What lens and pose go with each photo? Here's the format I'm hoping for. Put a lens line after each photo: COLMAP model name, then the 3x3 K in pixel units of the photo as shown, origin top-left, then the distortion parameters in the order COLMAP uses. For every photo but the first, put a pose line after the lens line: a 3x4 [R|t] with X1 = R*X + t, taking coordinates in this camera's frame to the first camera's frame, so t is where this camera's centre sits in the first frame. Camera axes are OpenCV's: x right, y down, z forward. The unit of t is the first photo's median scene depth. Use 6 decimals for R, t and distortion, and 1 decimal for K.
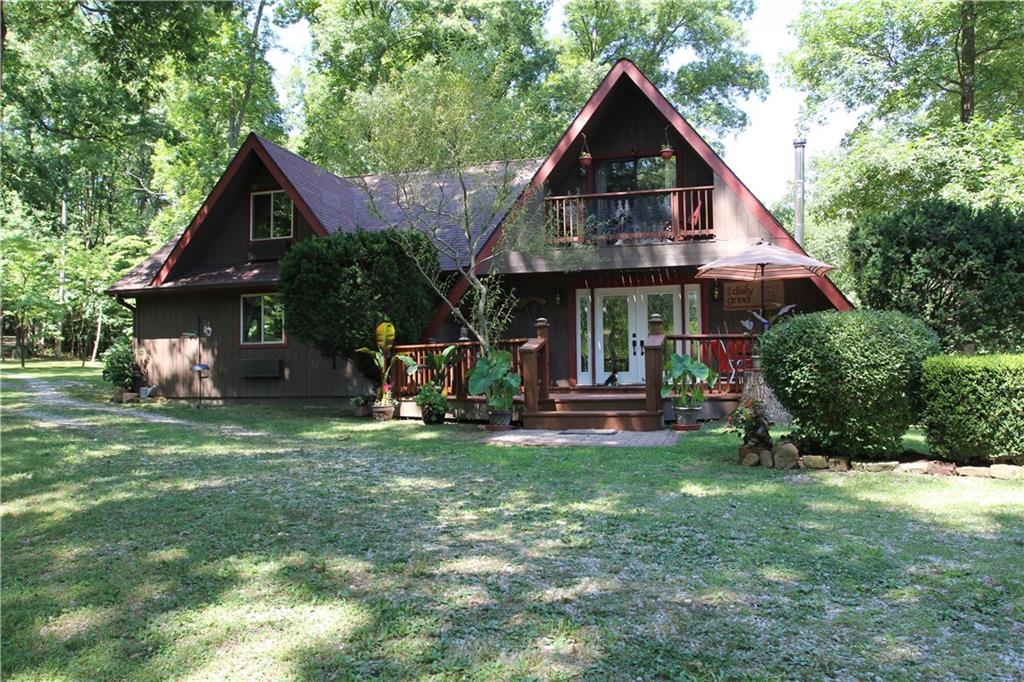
lens RADIAL K [[797.1, 0, 512.0], [0, 797.1, 341.0], [0, 0, 1]] dist [-0.075810, 0.063499]
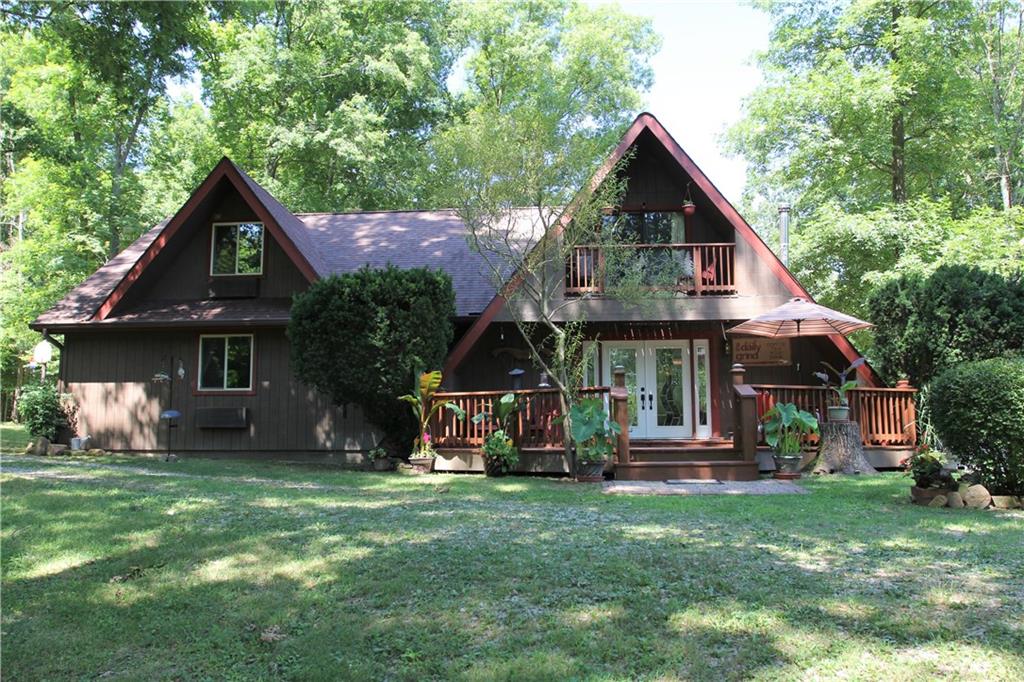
lens RADIAL K [[820.9, 0, 512.0], [0, 820.9, 341.0], [0, 0, 1]] dist [-0.077175, 0.059090]
pose [[0.977187, 0.033898, 0.209656, -0.220469], [-0.017539, 0.996688, -0.079401, 0.016779], [-0.211653, 0.073912, 0.974546, 0.040001]]
